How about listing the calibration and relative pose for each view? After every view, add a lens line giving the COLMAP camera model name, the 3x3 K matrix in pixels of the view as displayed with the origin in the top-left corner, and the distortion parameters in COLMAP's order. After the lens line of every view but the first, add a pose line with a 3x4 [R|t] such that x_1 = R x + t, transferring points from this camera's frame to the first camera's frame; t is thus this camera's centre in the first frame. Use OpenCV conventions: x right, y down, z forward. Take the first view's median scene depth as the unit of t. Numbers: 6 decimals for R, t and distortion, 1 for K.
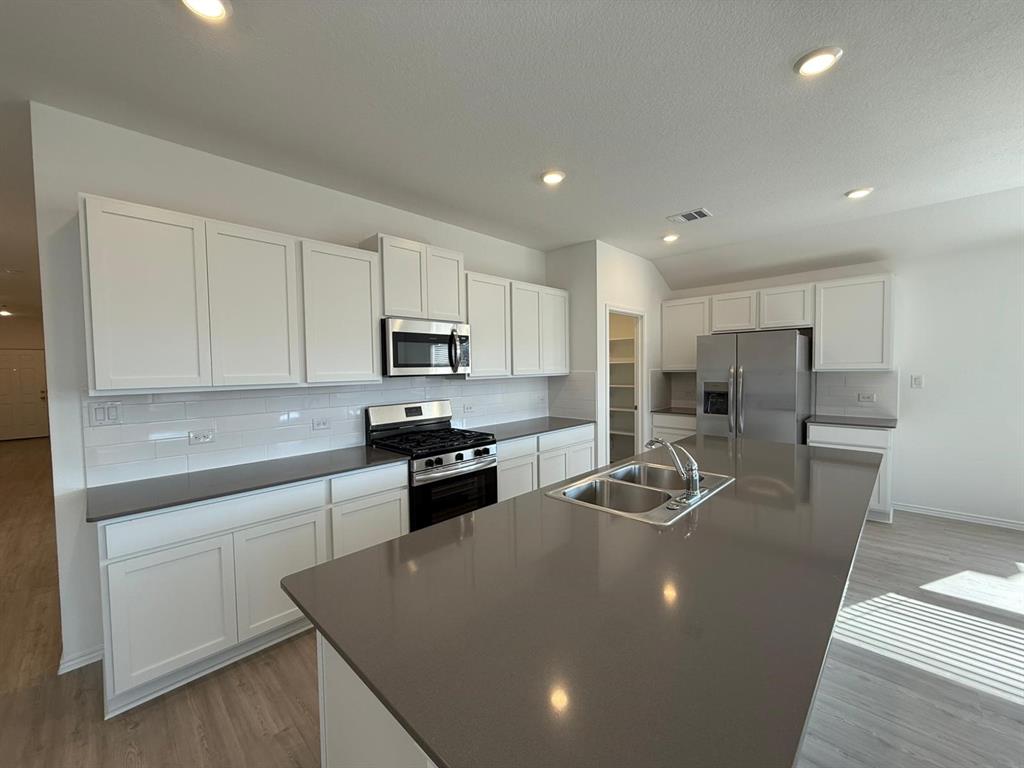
lens RADIAL K [[408.1, 0, 509.2], [0, 408.1, 383.6], [0, 0, 1]] dist [-0.001118, 0.000008]
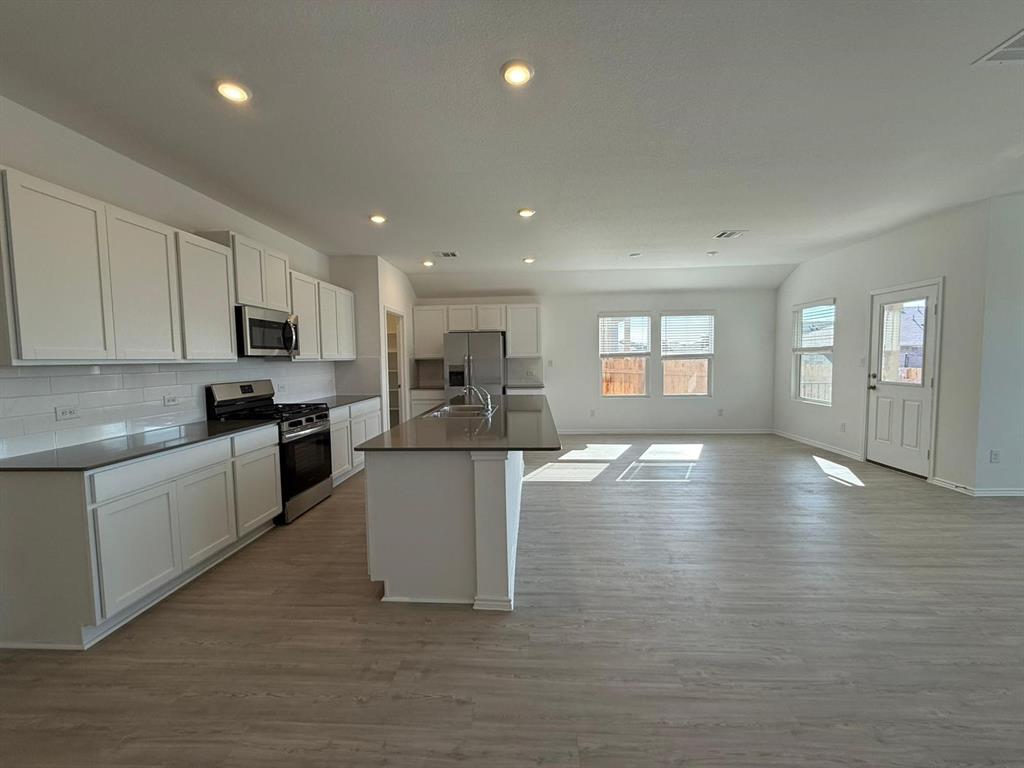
lens RADIAL K [[408.1, 0, 509.2], [0, 408.1, 383.6], [0, 0, 1]] dist [-0.001118, 0.000008]
pose [[0.754995, -0.035055, 0.654793, -0.430407], [0.027987, 0.999383, 0.021232, 0.050348], [-0.655133, 0.002295, 0.755510, -0.330432]]
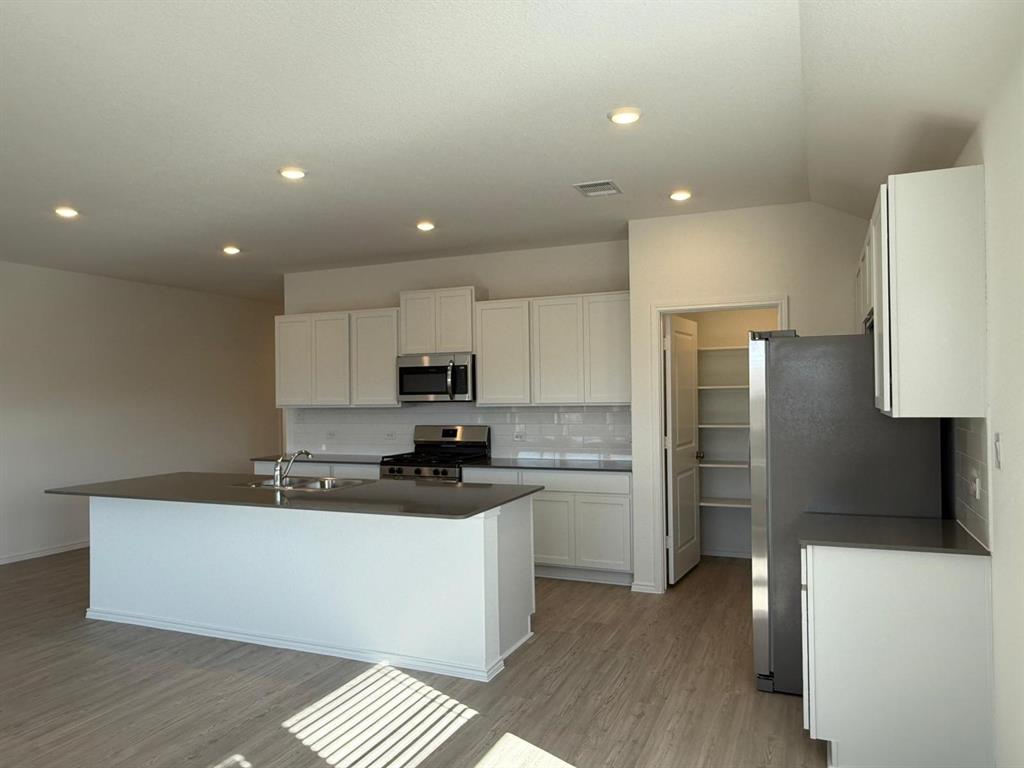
lens RADIAL K [[721.1, 0, 512.0], [0, 721.1, 384.0], [0, 0, 1]] dist [0.001980, 0.000400]
pose [[0.358917, 0.004589, -0.933358, 1.713077], [-0.023928, 0.999704, -0.004287, -0.063624], [0.933063, 0.023872, 0.358921, 0.448046]]
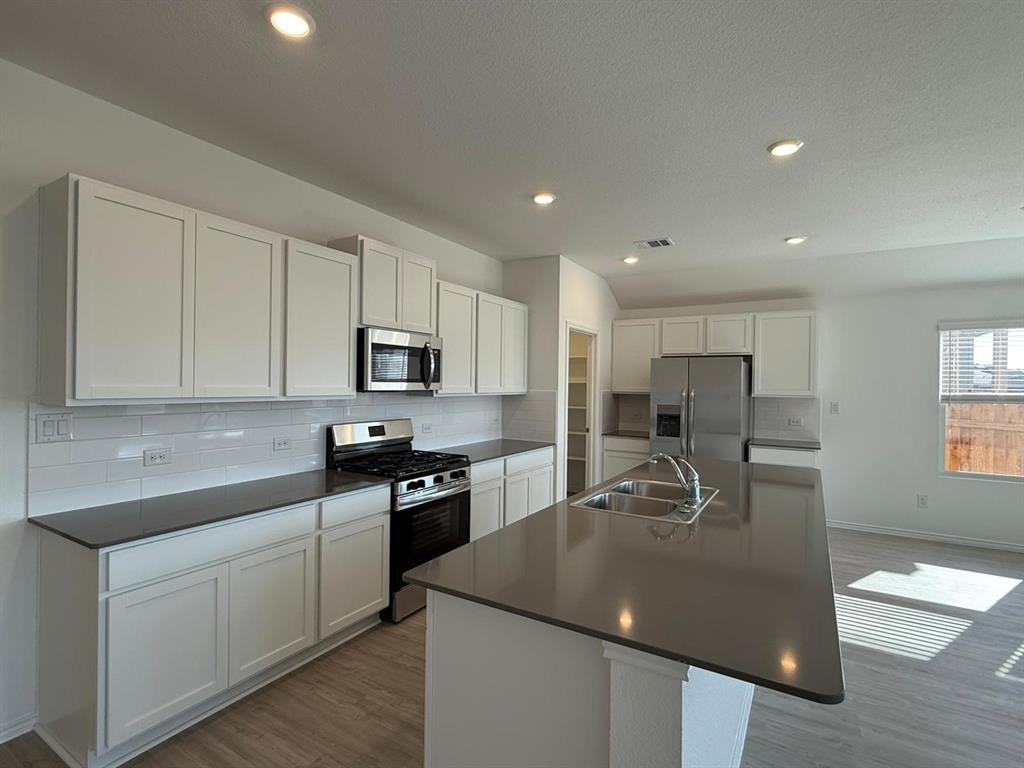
lens RADIAL K [[495.9, 0, 512.0], [0, 495.9, 384.0], [0, 0, 1]] dist [-0.000418, -0.000020]
pose [[0.972585, 0.029726, 0.230639, -0.202469], [-0.020745, 0.998933, -0.041268, 0.004277], [-0.231619, 0.035352, 0.972164, -0.133456]]
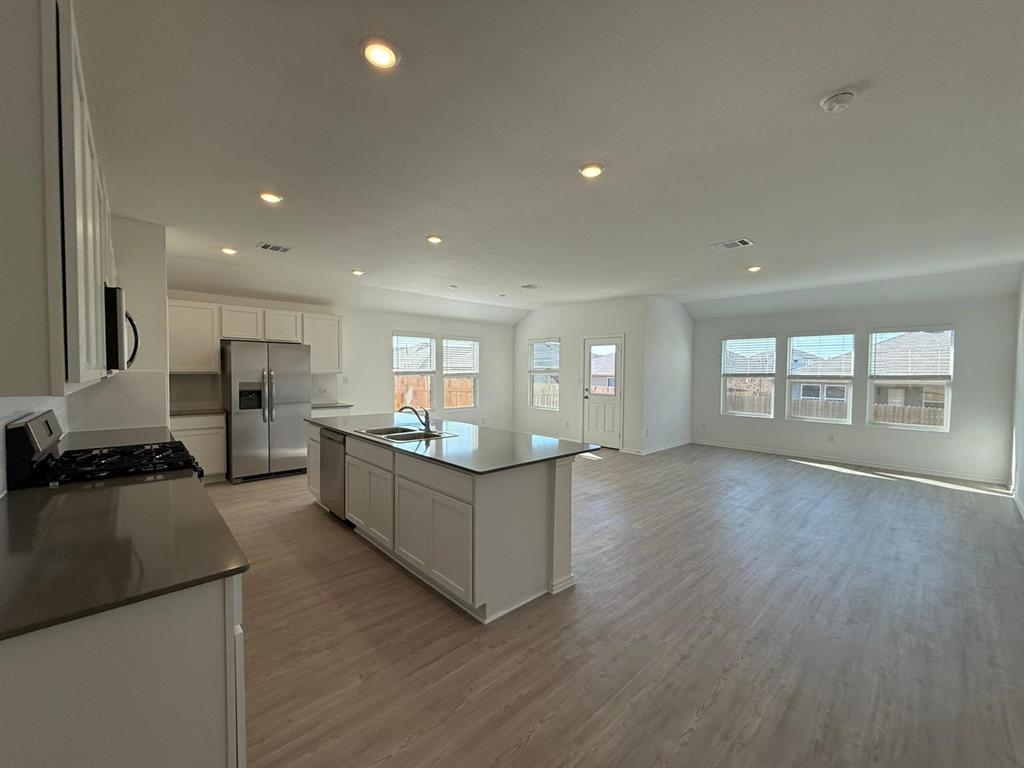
lens RADIAL K [[408.1, 0, 509.2], [0, 408.1, 383.6], [0, 0, 1]] dist [-0.001118, 0.000008]
pose [[0.054126, -0.013525, 0.998443, -0.840061], [0.030377, 0.999468, 0.011892, 0.012038], [-0.998072, 0.029686, 0.054508, 0.251275]]
